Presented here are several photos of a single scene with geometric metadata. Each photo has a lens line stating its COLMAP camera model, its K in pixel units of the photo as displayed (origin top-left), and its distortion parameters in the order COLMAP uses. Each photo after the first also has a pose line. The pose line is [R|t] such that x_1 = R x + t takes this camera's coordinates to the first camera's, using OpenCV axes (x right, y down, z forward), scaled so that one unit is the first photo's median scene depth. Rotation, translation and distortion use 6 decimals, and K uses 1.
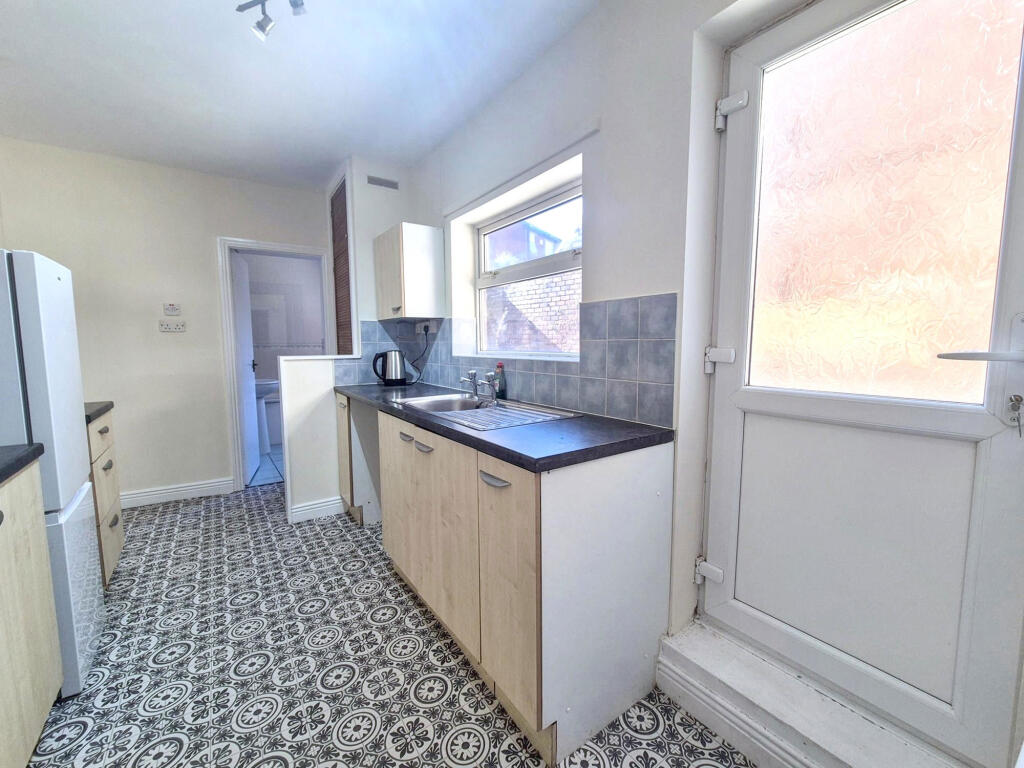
lens RADIAL K [[421.0, 0, 512.9], [0, 421.0, 383.8], [0, 0, 1]] dist [0.007601, -0.000169]
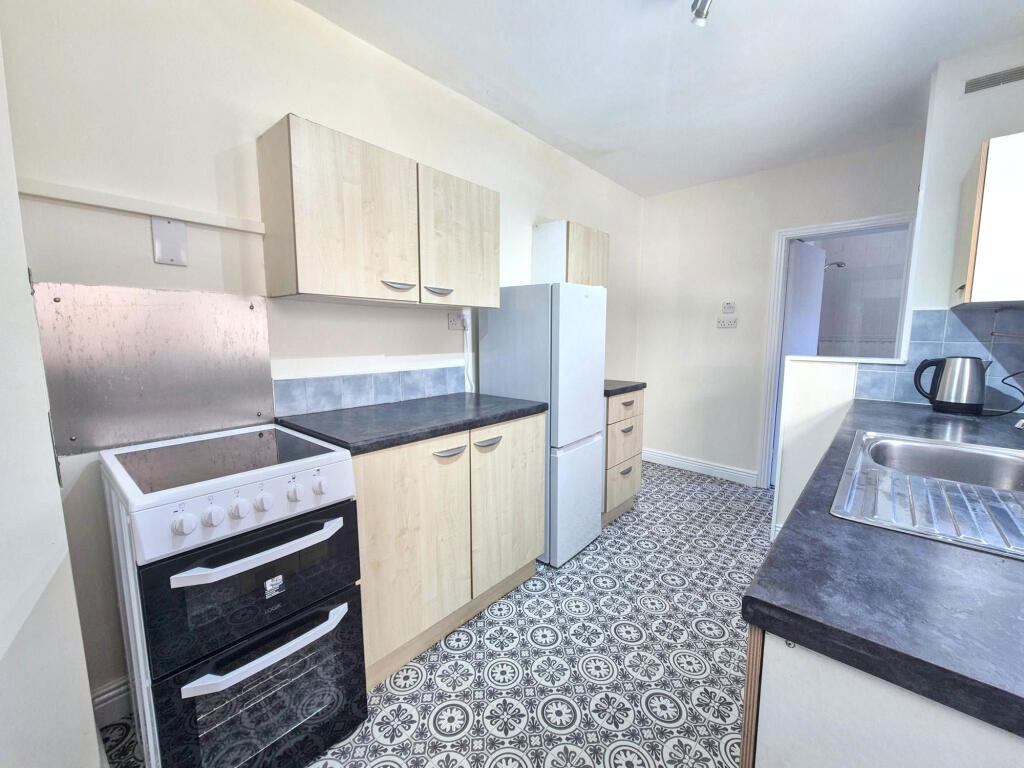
lens RADIAL K [[421.0, 0, 514.9], [0, 421.0, 382.7], [0, 0, 1]] dist [0.007601, -0.000169]
pose [[0.235991, 0.121106, -0.964179, 0.186854], [-0.101092, 0.989880, 0.099591, -0.041320], [0.966483, 0.073968, 0.245846, 0.239301]]
